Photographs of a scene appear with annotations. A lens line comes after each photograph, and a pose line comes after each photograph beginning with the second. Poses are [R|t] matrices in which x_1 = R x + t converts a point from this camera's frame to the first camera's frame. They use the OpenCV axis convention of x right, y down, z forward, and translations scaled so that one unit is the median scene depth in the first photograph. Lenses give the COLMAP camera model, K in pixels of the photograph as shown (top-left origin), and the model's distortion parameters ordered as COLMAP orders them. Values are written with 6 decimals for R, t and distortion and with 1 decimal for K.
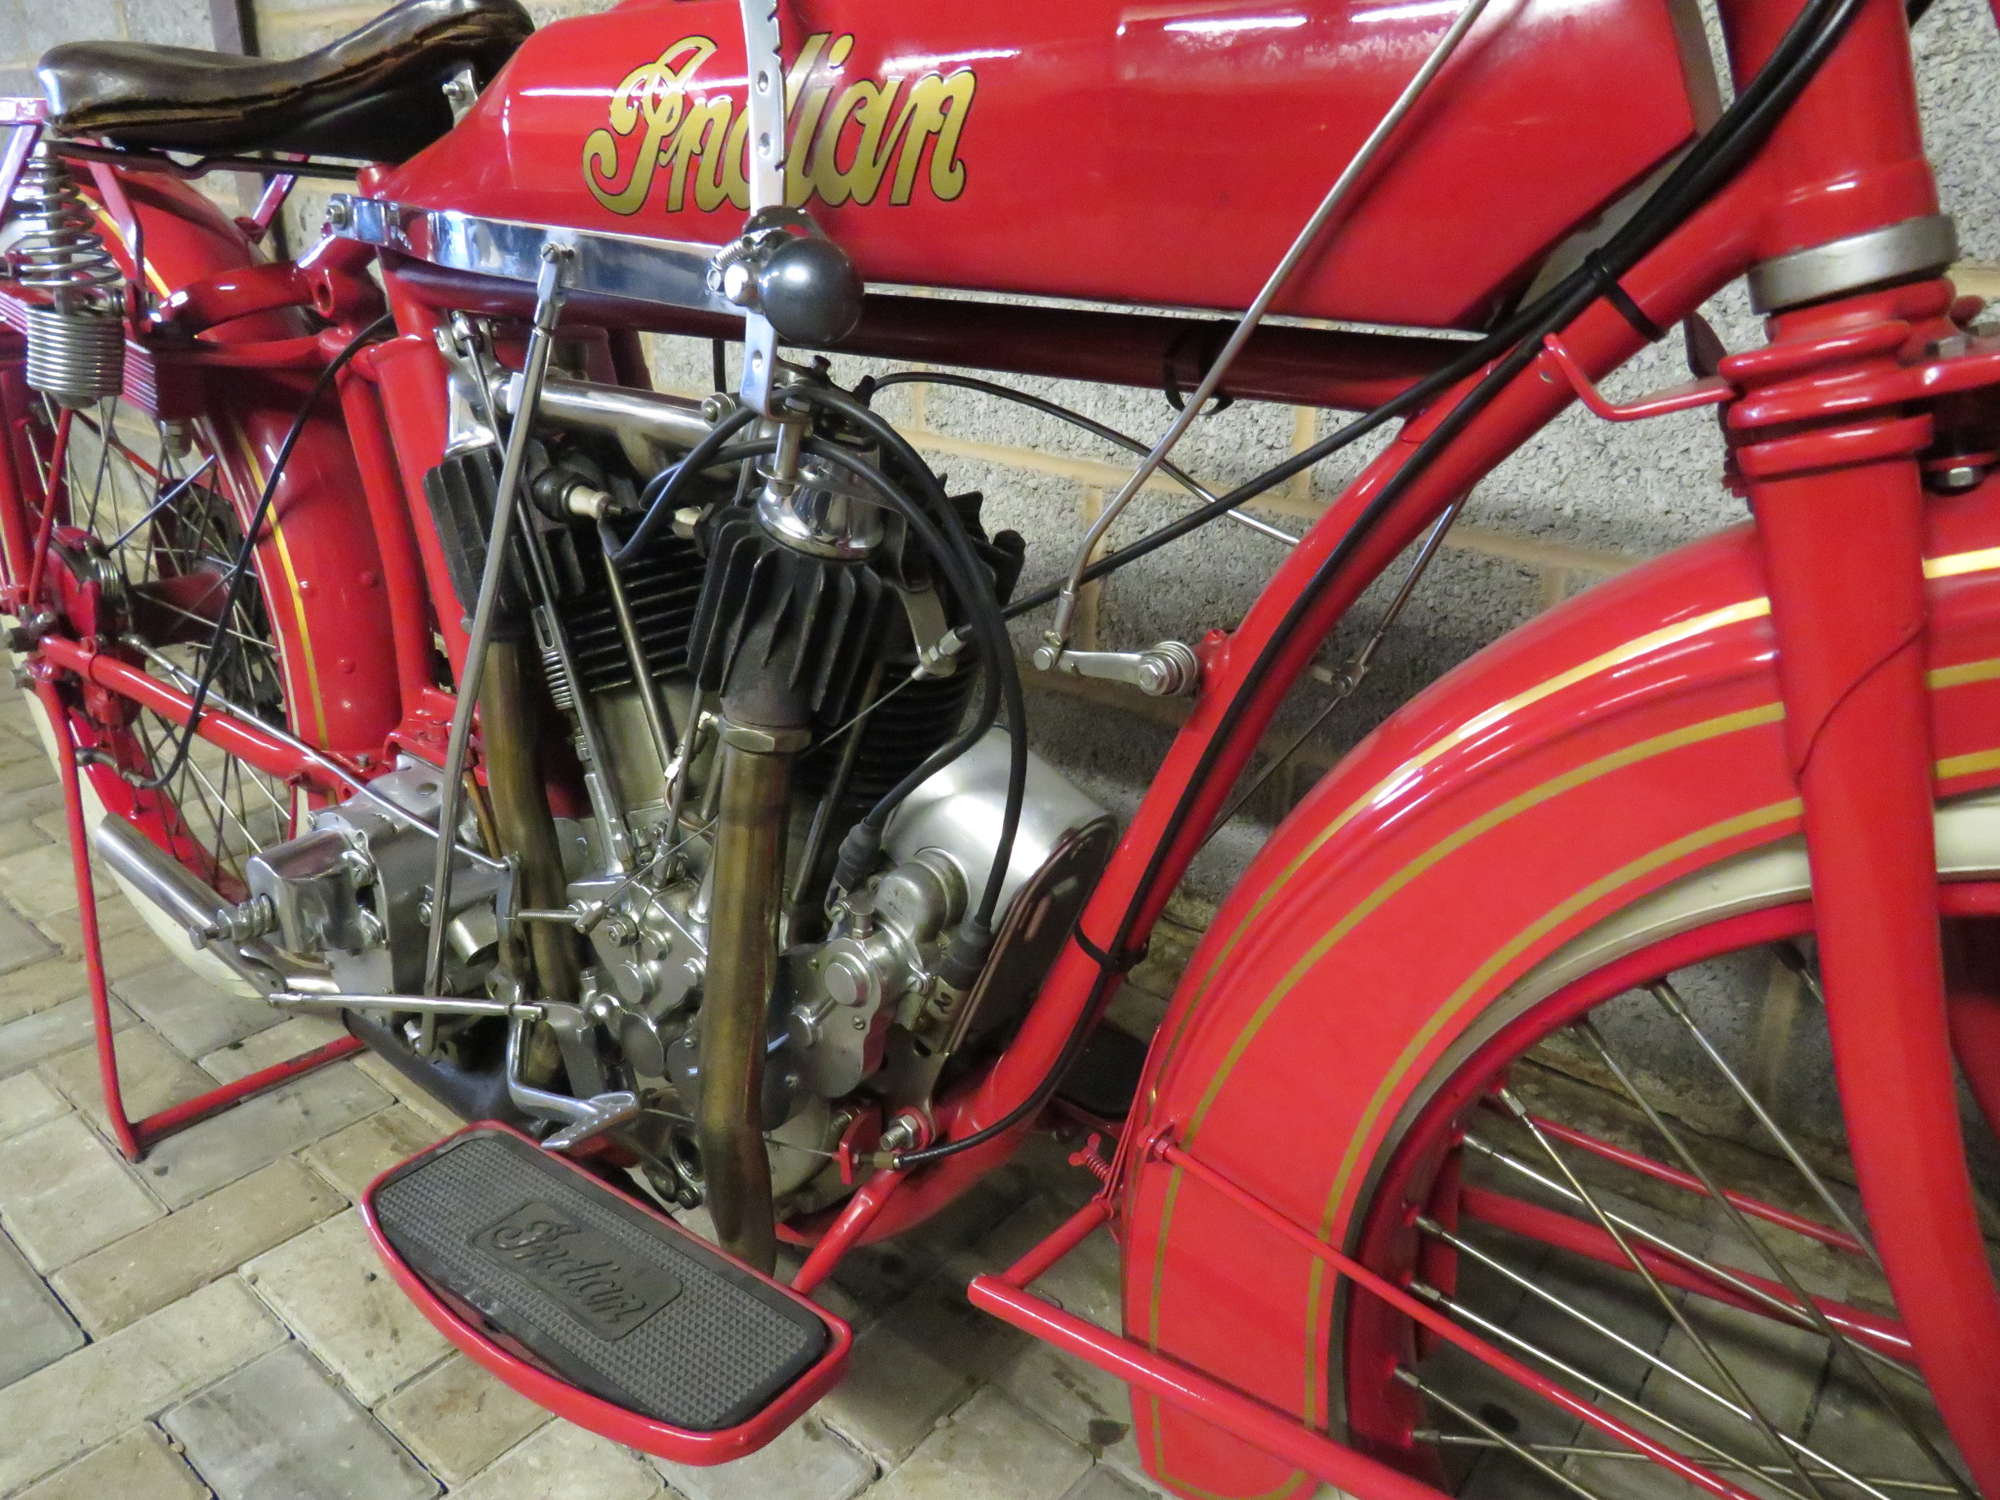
lens RADIAL K [[1409.3, 0, 991.3], [0, 1409.3, 758.9], [0, 0, 1]] dist [-0.040047, 0.023990]
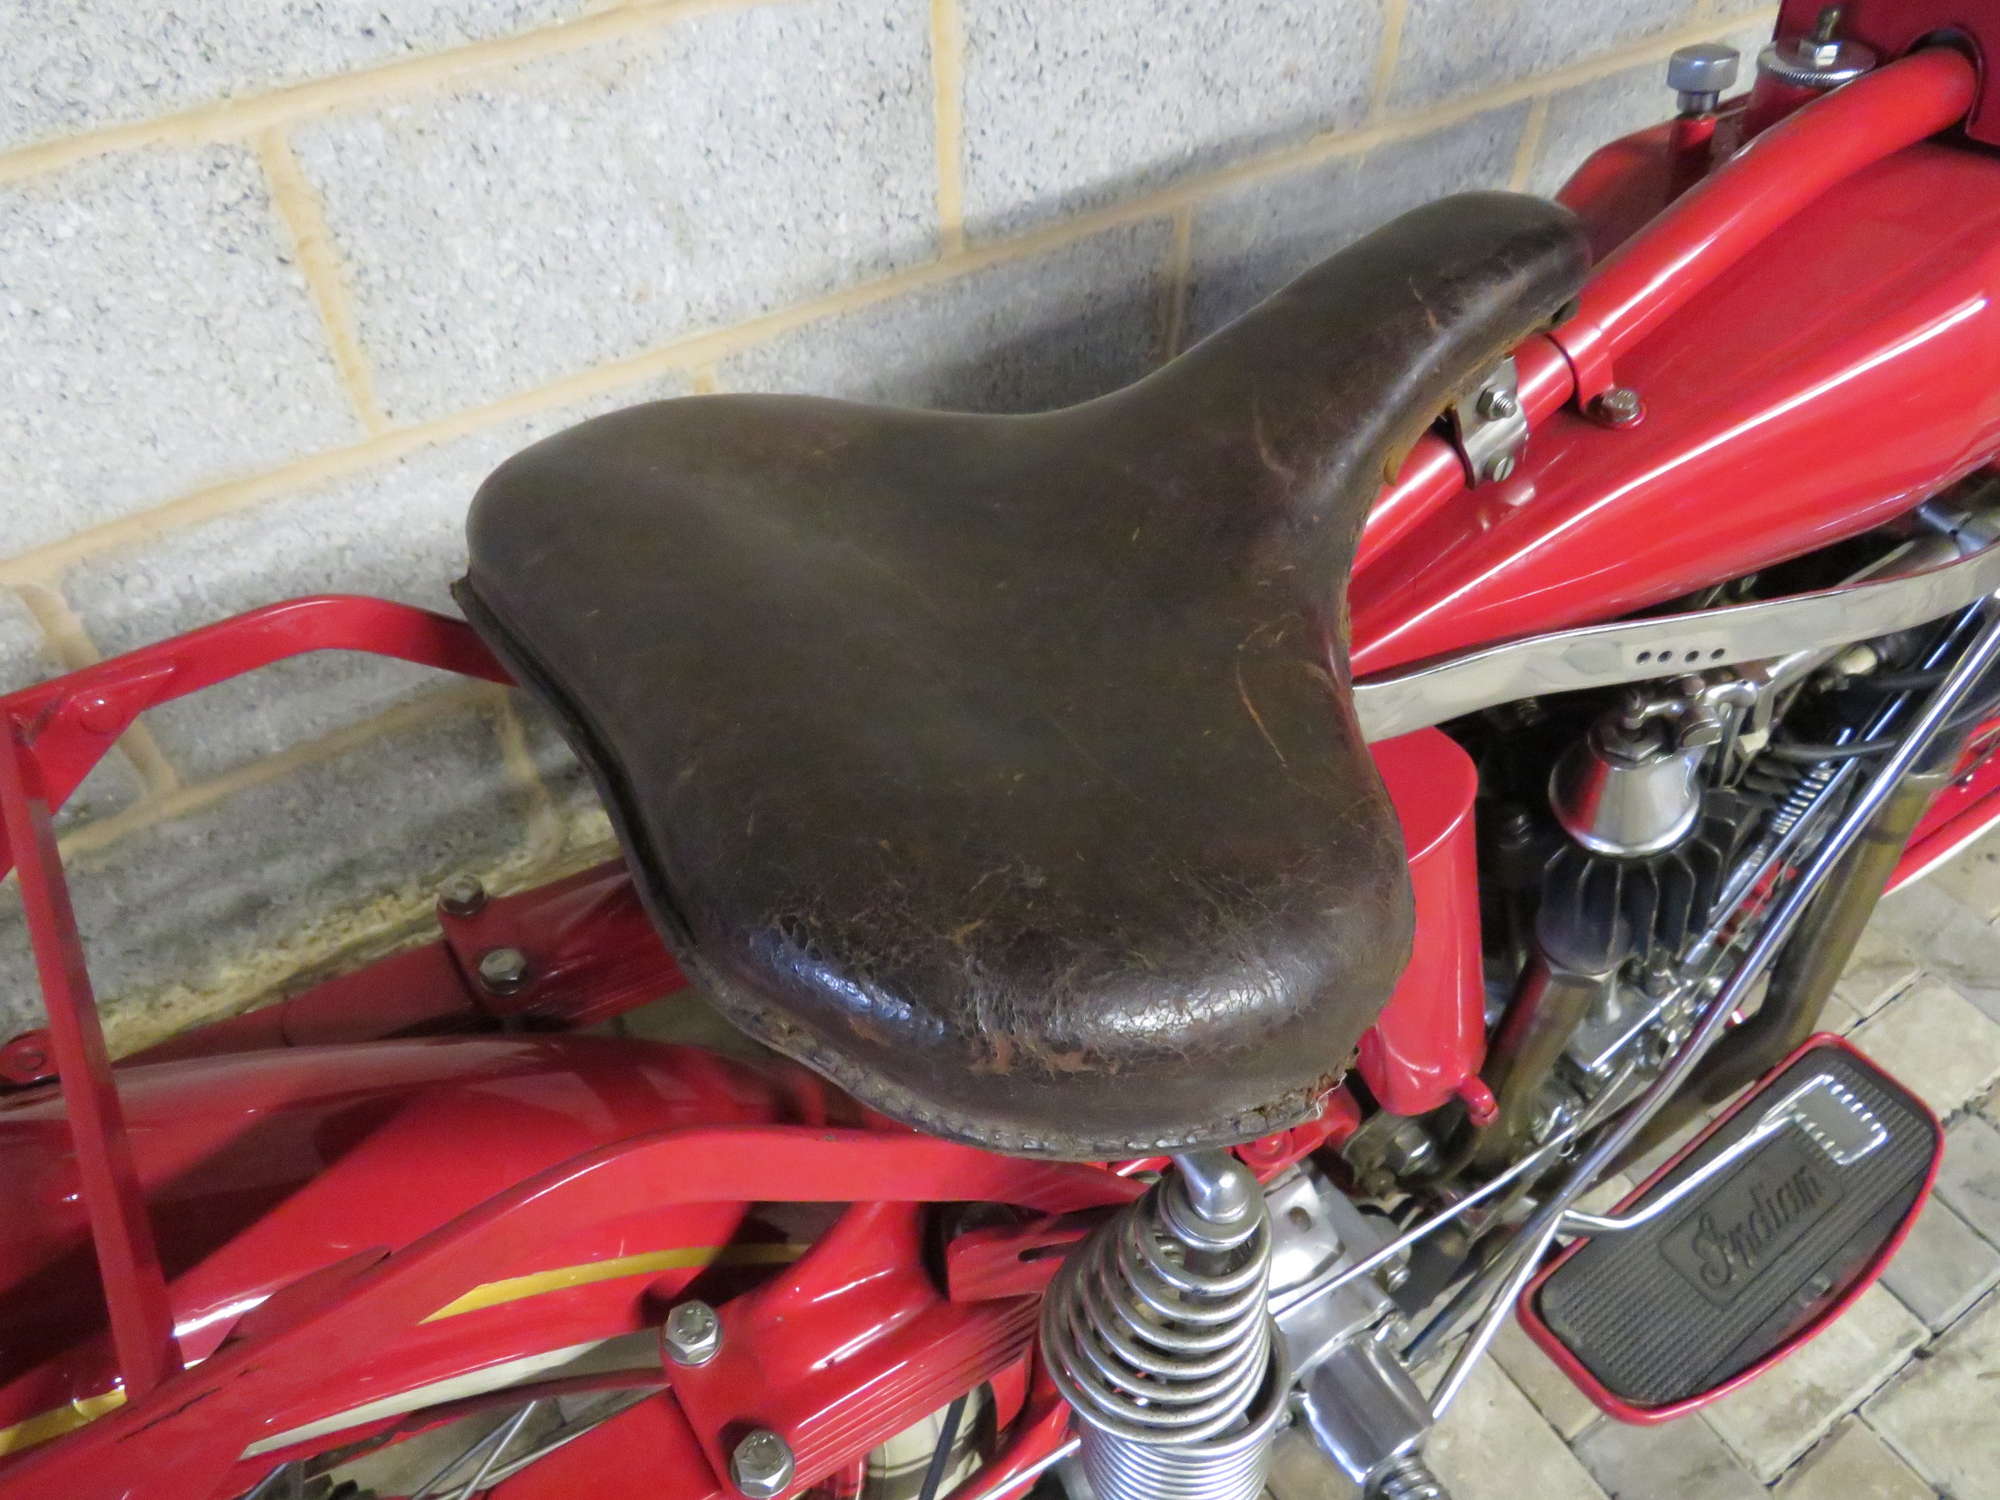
lens RADIAL K [[1409.3, 0, 994.8], [0, 1409.3, 746.9], [0, 0, 1]] dist [-0.040047, 0.023990]
pose [[0.311786, -0.708641, 0.632943, -0.921715], [0.377064, 0.703730, 0.602152, -0.819755], [-0.872131, 0.050918, 0.486616, 0.945698]]
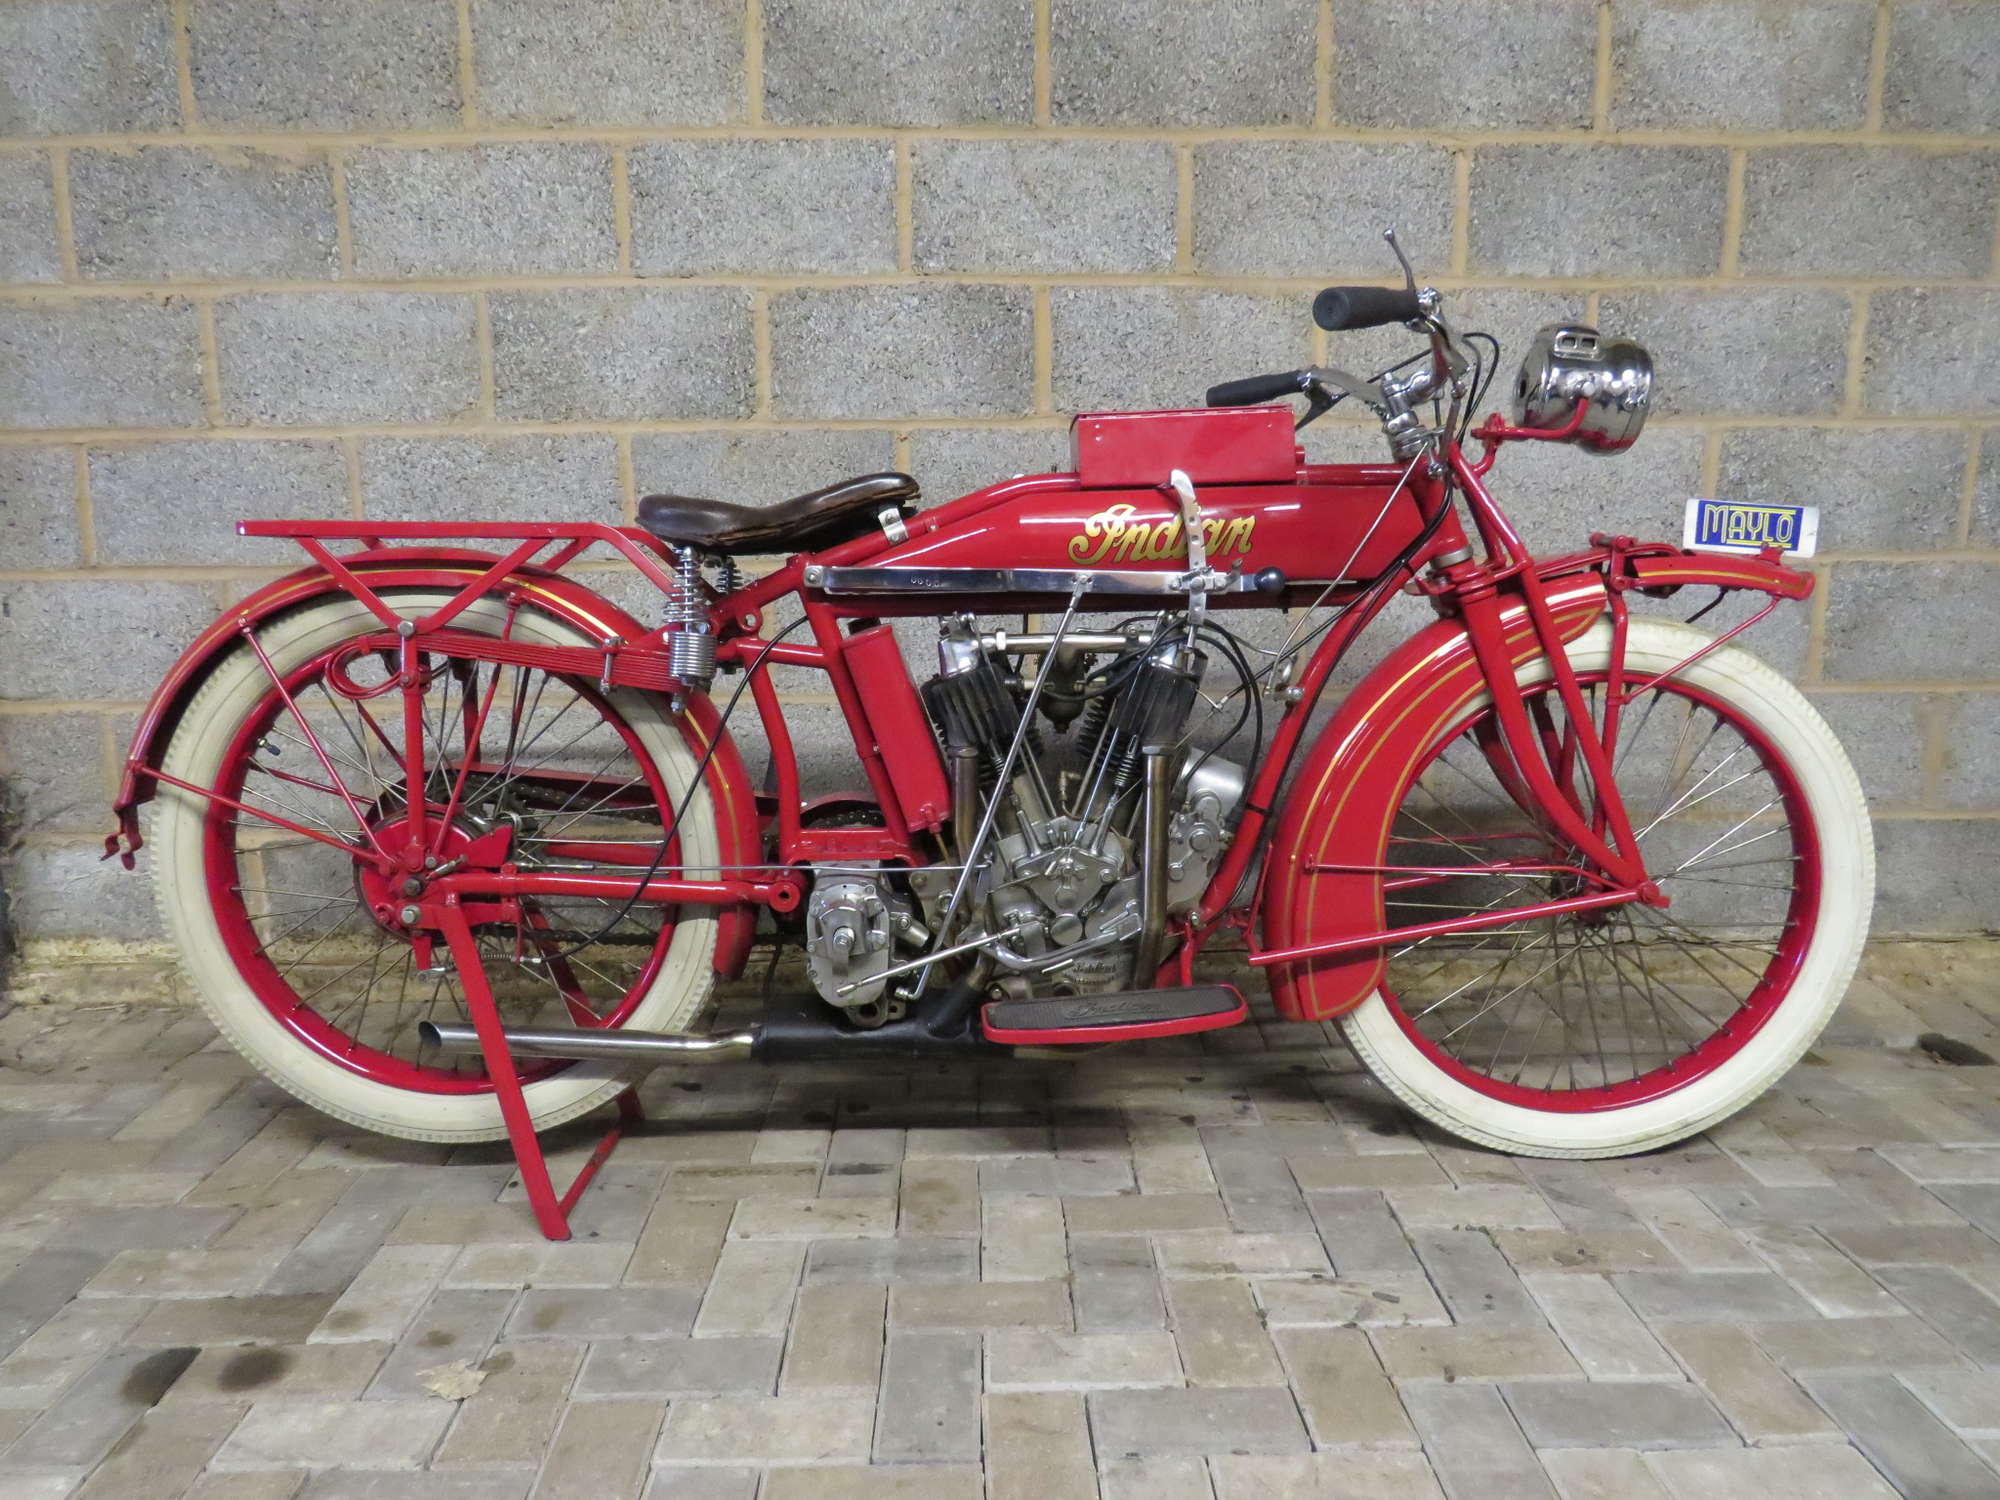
lens RADIAL K [[1409.3, 0, 1010.1], [0, 1409.3, 753.9], [0, 0, 1]] dist [-0.040047, 0.023990]
pose [[0.756230, -0.144363, 0.638182, -1.758361], [0.279182, 0.953306, -0.115176, 0.182261], [-0.591755, 0.265268, 0.761222, -0.706709]]
